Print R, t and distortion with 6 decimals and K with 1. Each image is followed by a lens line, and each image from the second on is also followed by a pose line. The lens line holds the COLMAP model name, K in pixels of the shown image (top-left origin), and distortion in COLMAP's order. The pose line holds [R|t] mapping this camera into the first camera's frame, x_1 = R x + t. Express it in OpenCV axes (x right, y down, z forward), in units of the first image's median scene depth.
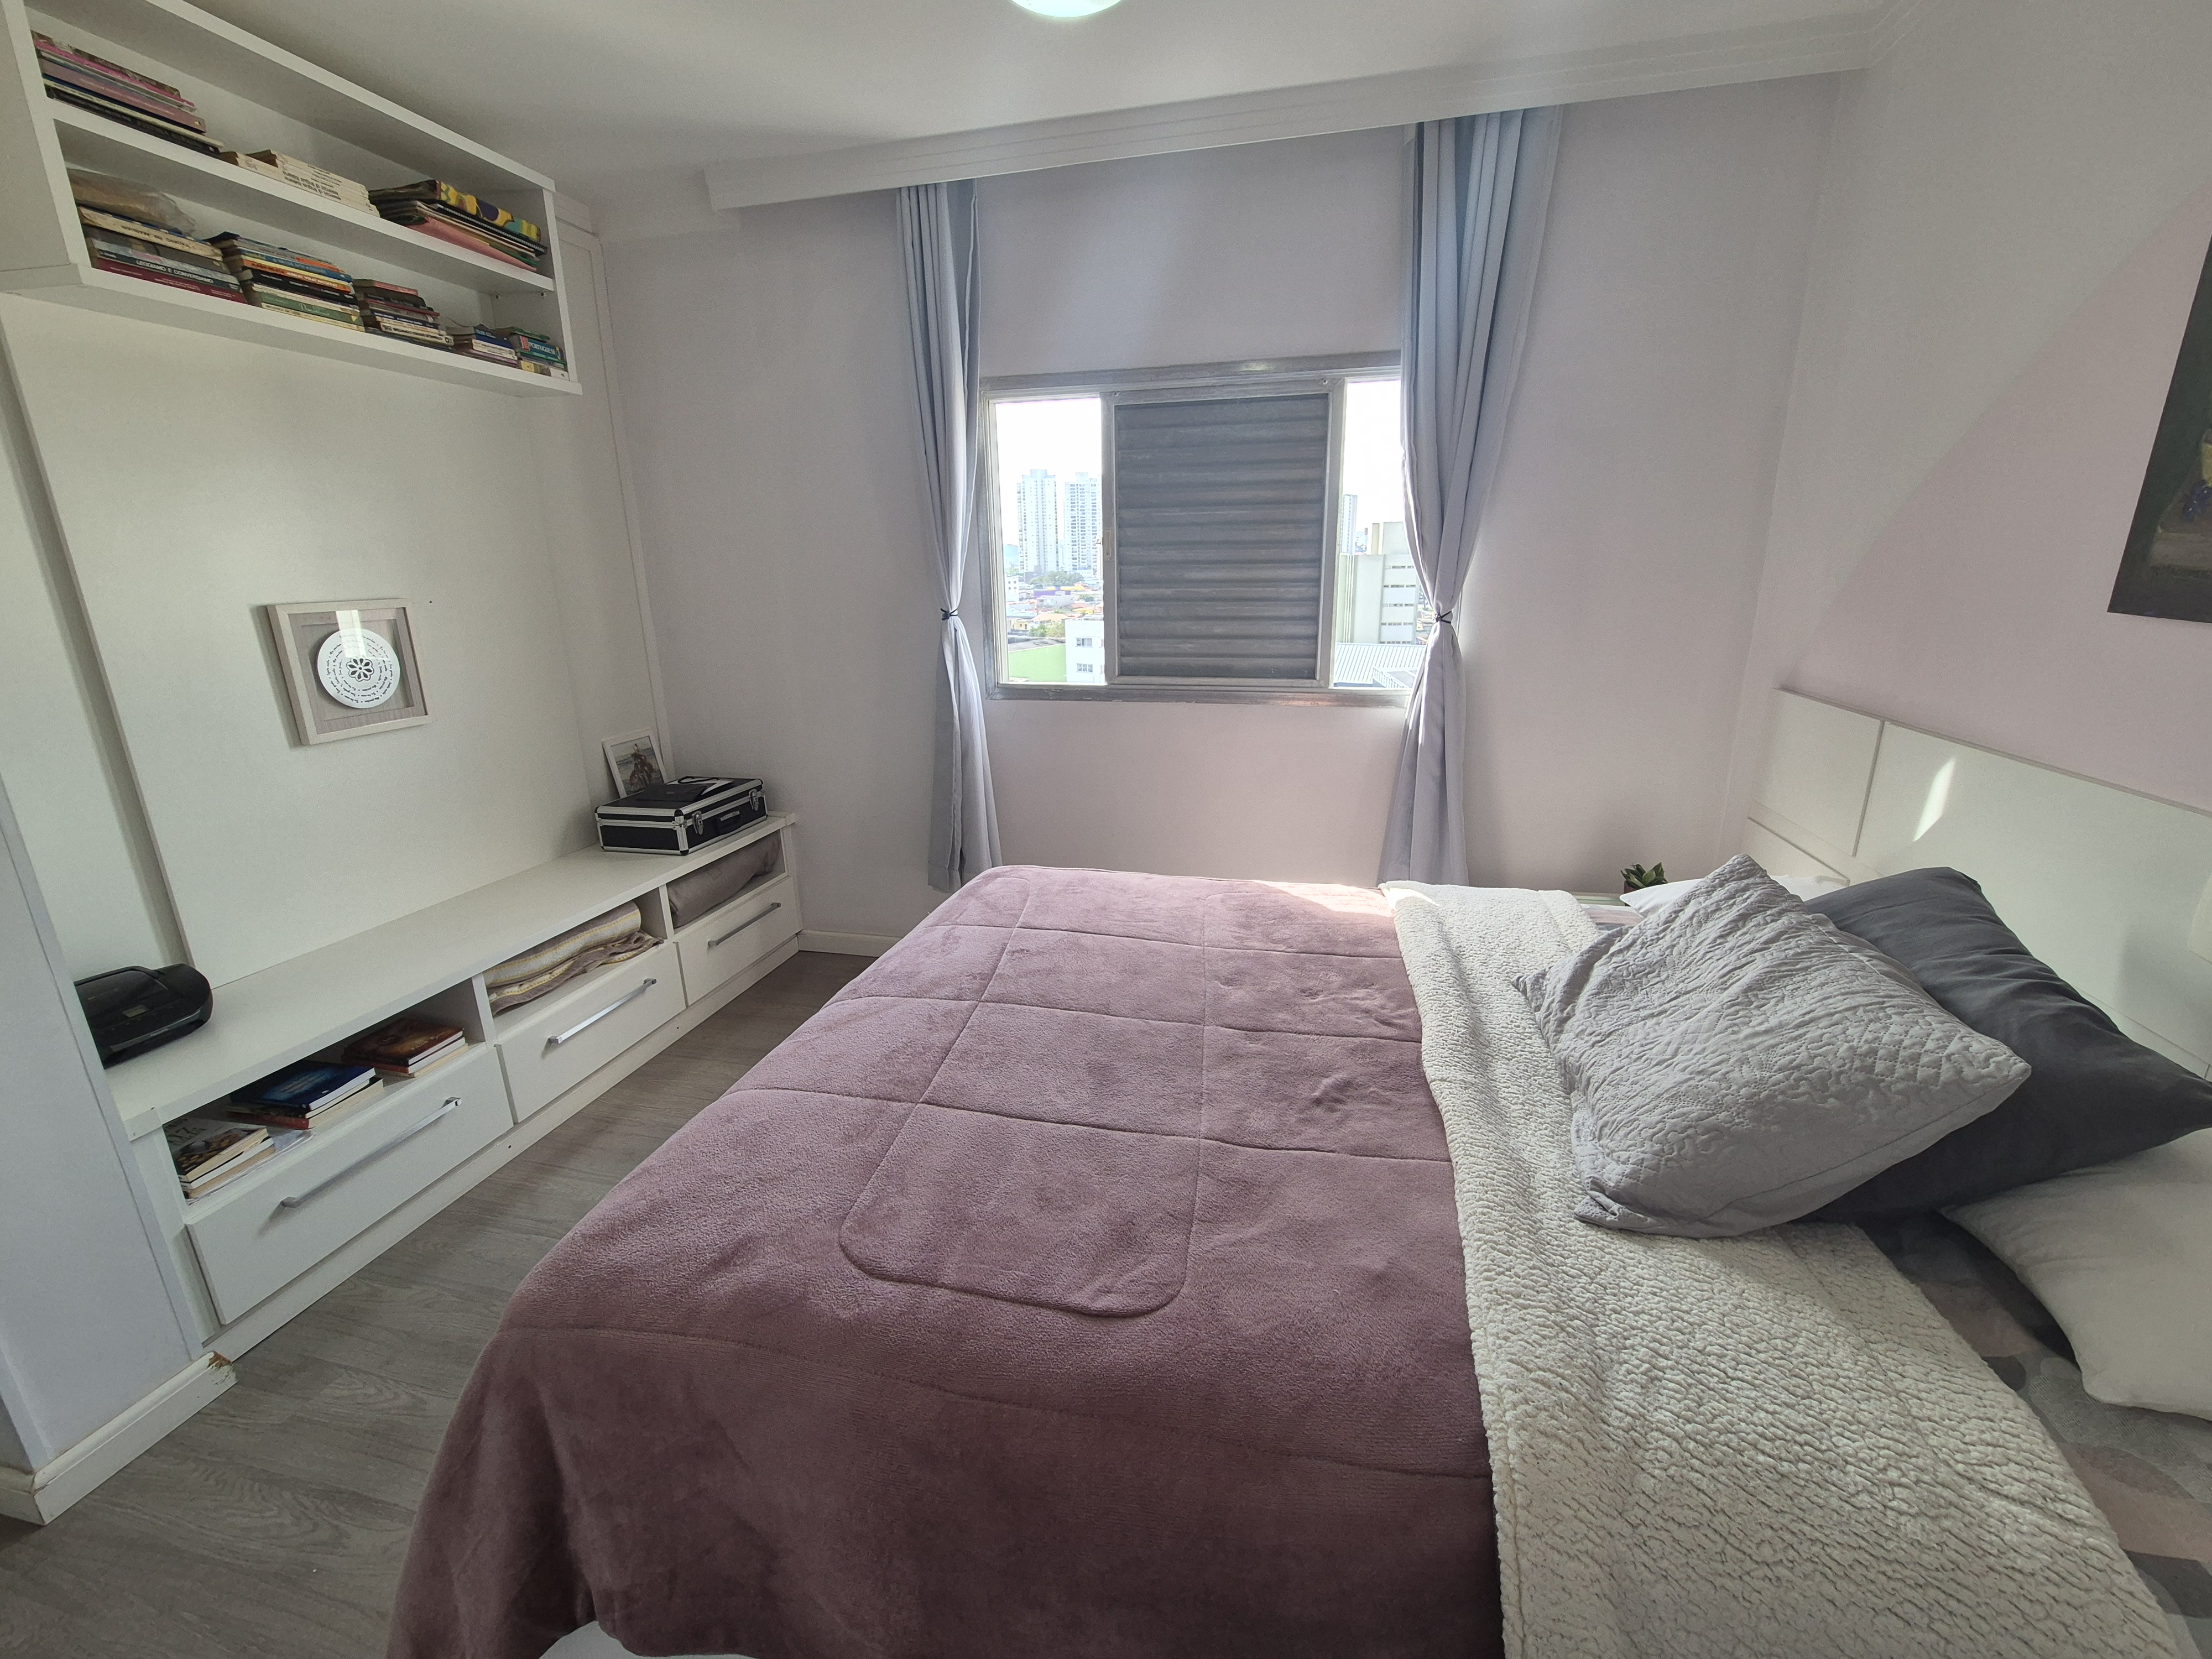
lens RADIAL K [[908.4, 0, 1102.6], [0, 908.4, 815.2], [0, 0, 1]] dist [0.000070, -0.000211]
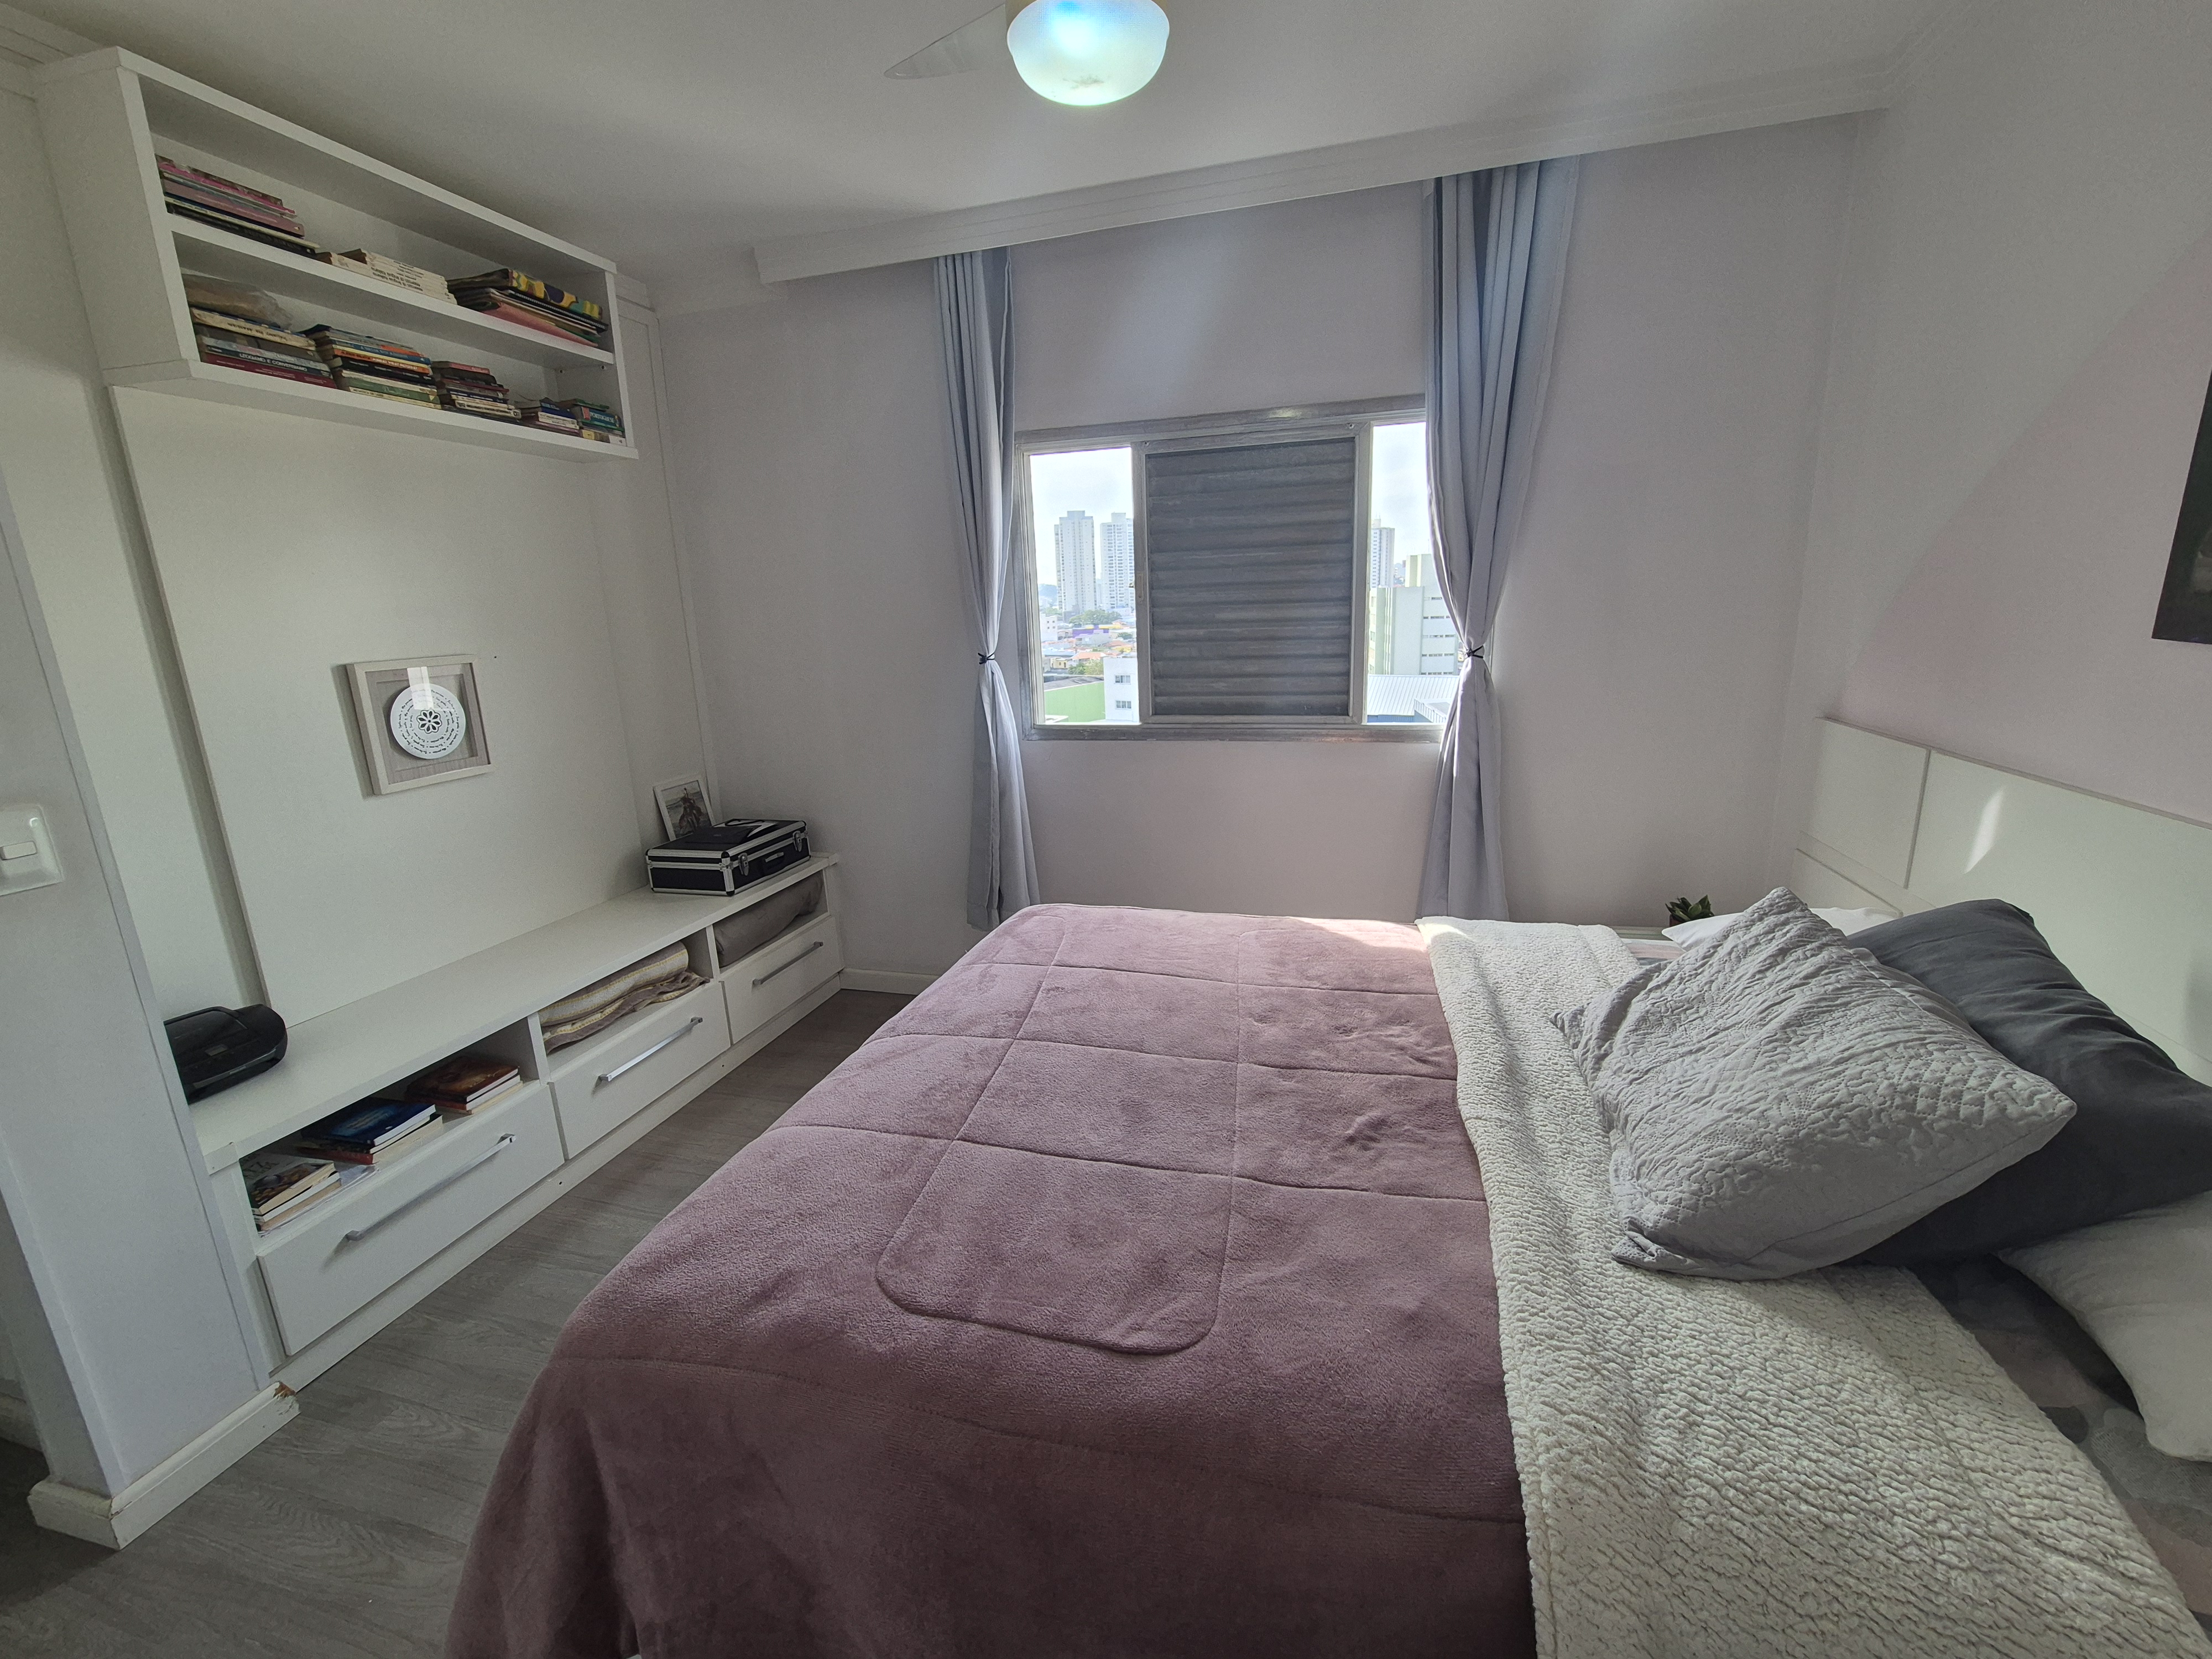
lens RADIAL K [[908.3, 0, 1107.4], [0, 908.3, 813.0], [0, 0, 1]] dist [0.000131, -0.000168]
pose [[0.999193, -0.011232, -0.038563, 0.007824], [0.009601, 0.999063, -0.042206, -0.003034], [0.039001, 0.041801, 0.998364, -0.016223]]
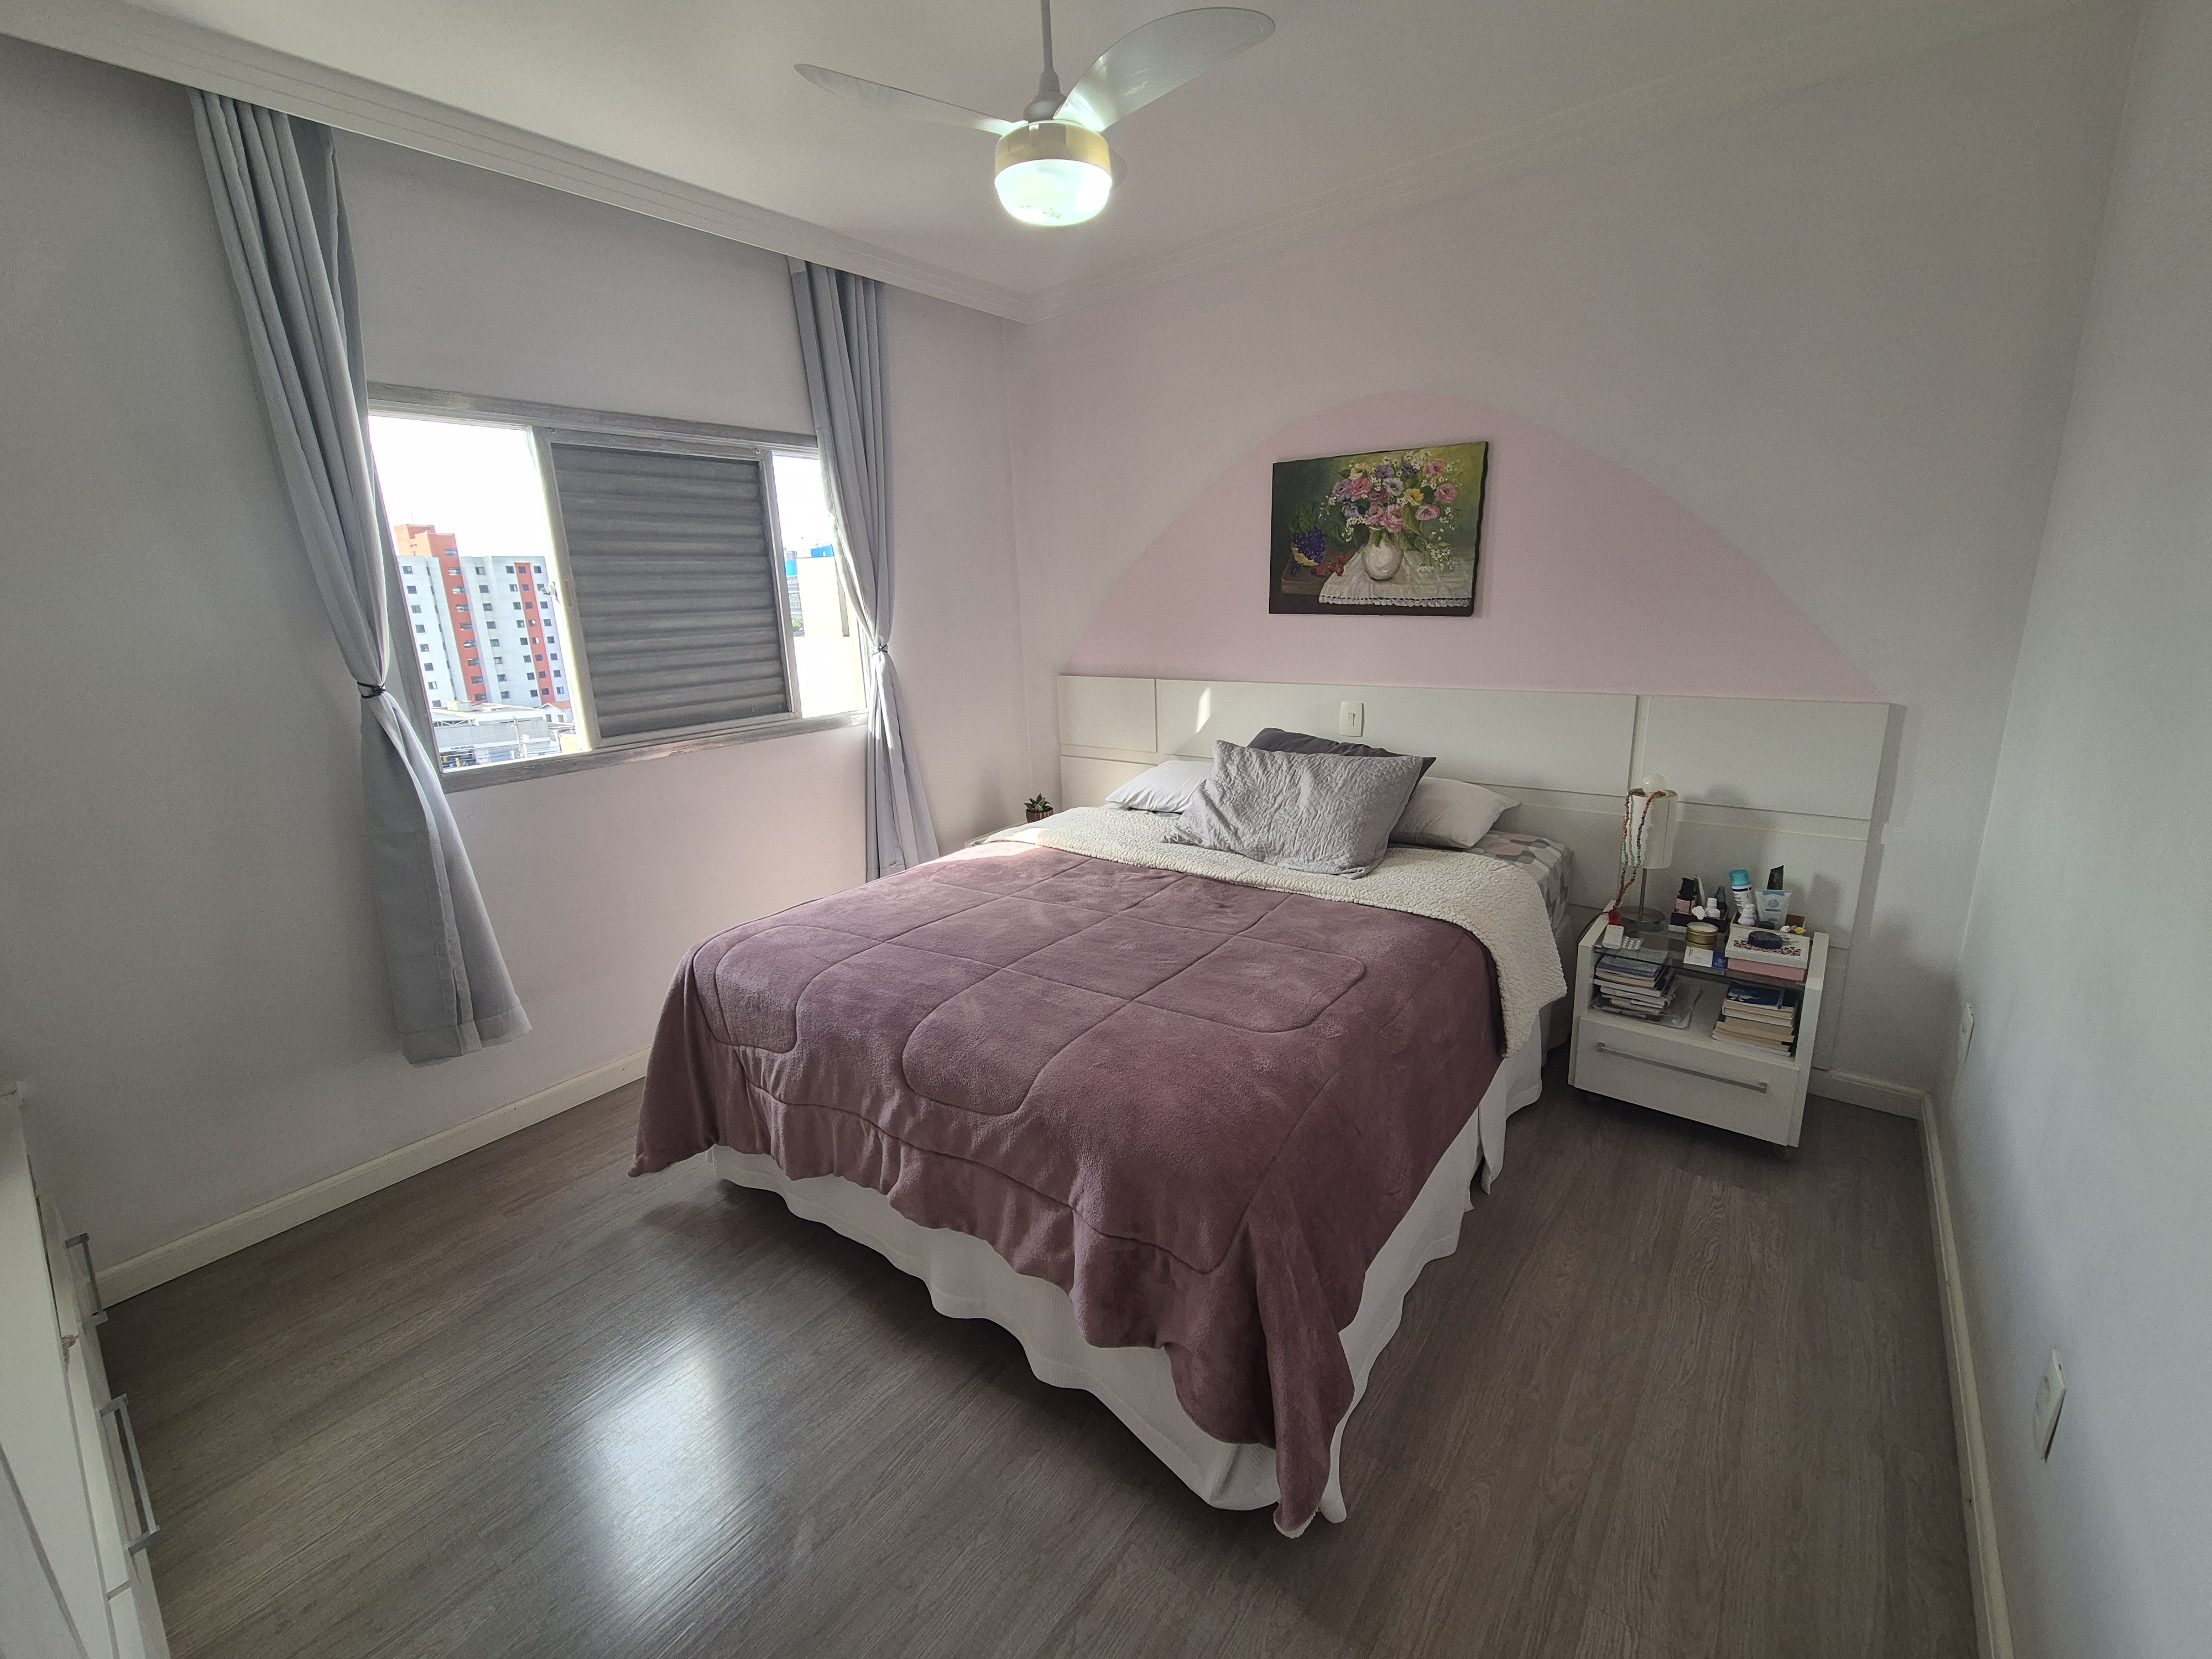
lens RADIAL K [[906.6, 0, 1107.5], [0, 906.6, 814.0], [0, 0, 1]] dist [0.001729, -0.000823]
pose [[0.414688, -0.220390, 0.882871, -0.932242], [0.273787, 0.955489, 0.109919, -0.068631], [-0.867799, 0.196137, 0.456570, 0.266671]]
